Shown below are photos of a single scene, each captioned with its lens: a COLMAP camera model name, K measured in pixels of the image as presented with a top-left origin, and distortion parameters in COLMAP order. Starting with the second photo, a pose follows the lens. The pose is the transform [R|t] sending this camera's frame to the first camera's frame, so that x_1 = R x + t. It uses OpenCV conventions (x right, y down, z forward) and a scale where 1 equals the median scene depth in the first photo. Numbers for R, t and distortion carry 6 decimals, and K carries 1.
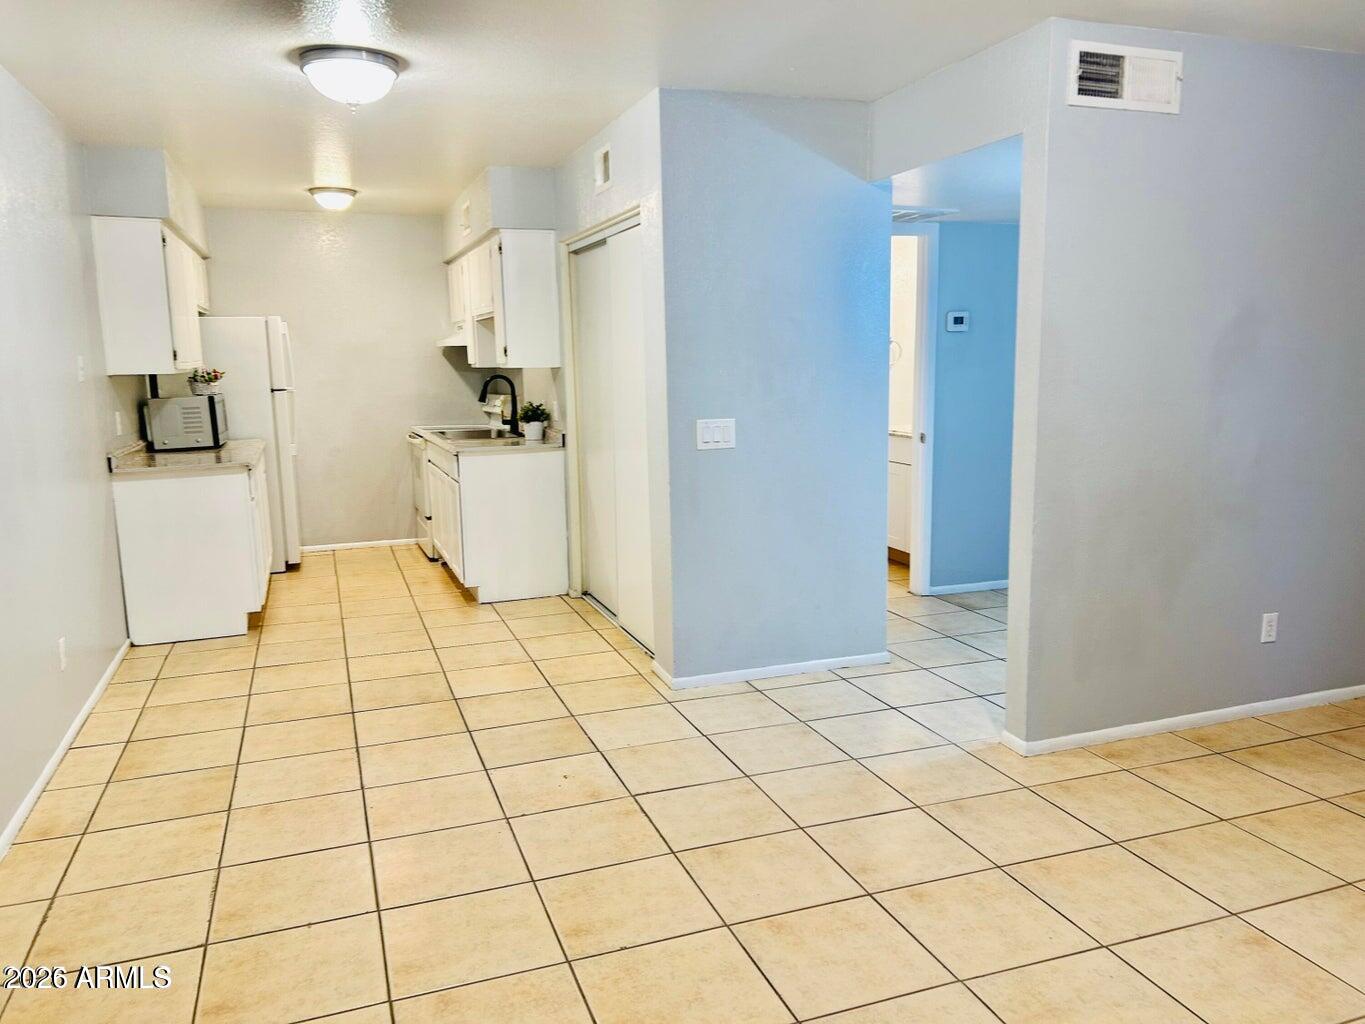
lens RADIAL K [[1044.0, 0, 682.5], [0, 1044.0, 512.0], [0, 0, 1]] dist [0.061051, -0.012284]
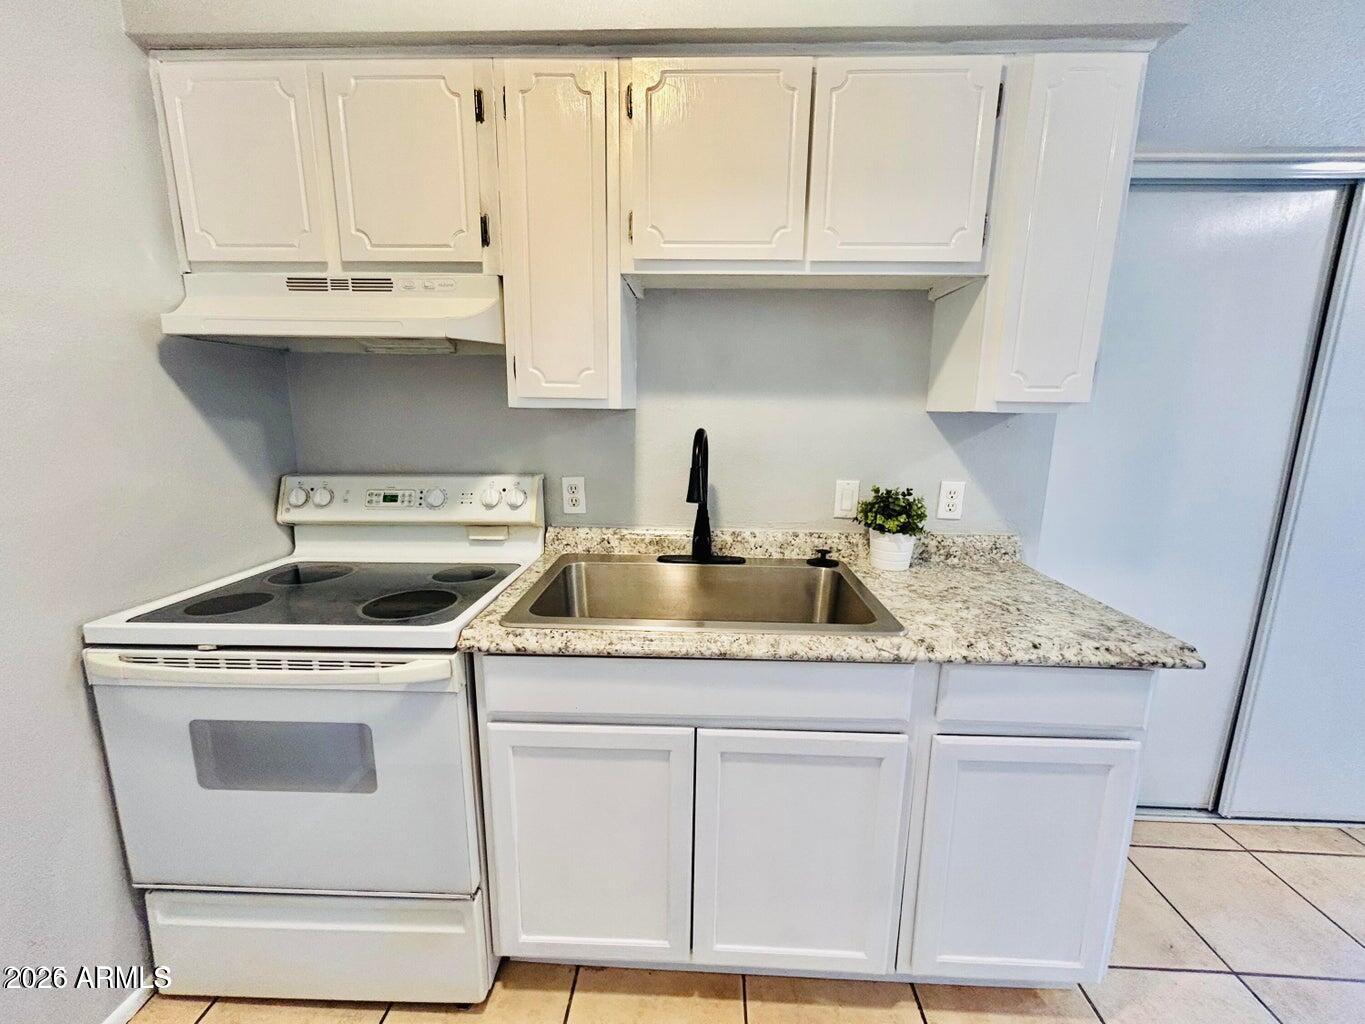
lens RADIAL K [[550.3, 0, 682.5], [0, 550.3, 512.0], [0, 0, 1]] dist [0.000949, 0.000134]
pose [[0.363473, -0.151351, 0.919228, -0.393079], [0.122083, 0.985944, 0.114063, -0.129843], [-0.923571, 0.070763, 0.376841, 0.971044]]
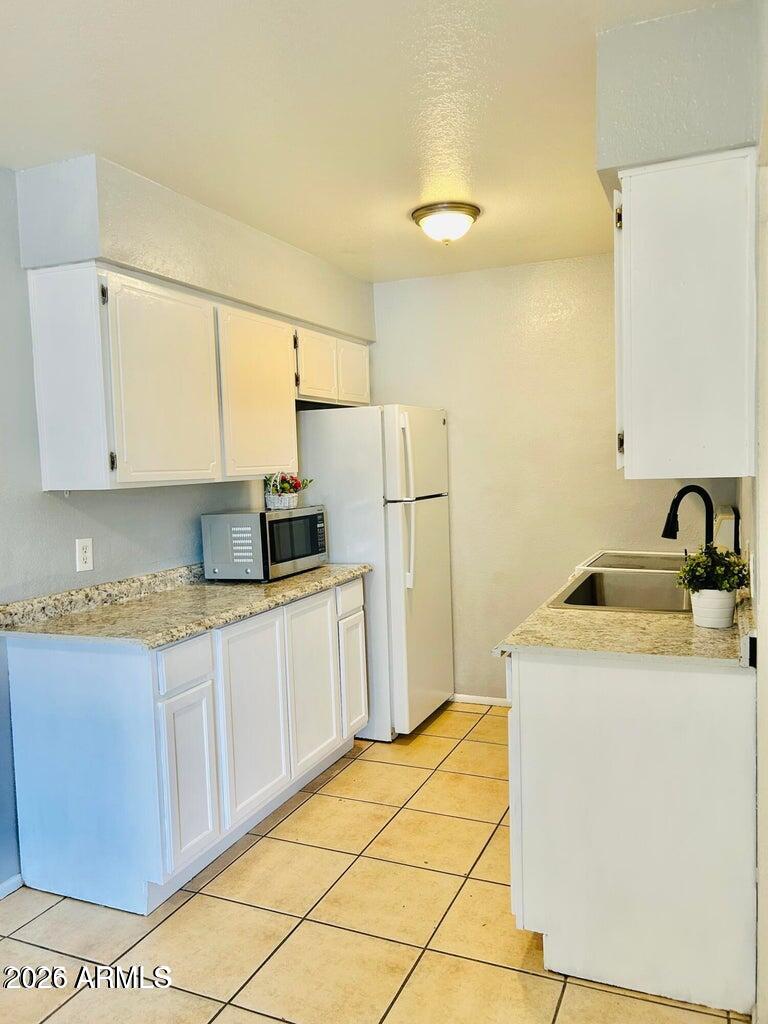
lens RADIAL K [[783.2, 0, 384.0], [0, 783.2, 512.0], [0, 0, 1]] dist [0.061051, -0.012284]
pose [[0.728157, 0.039755, -0.684257, -0.006101], [-0.085357, 0.995805, -0.032977, -0.094538], [0.680075, 0.082418, 0.728495, 0.625180]]
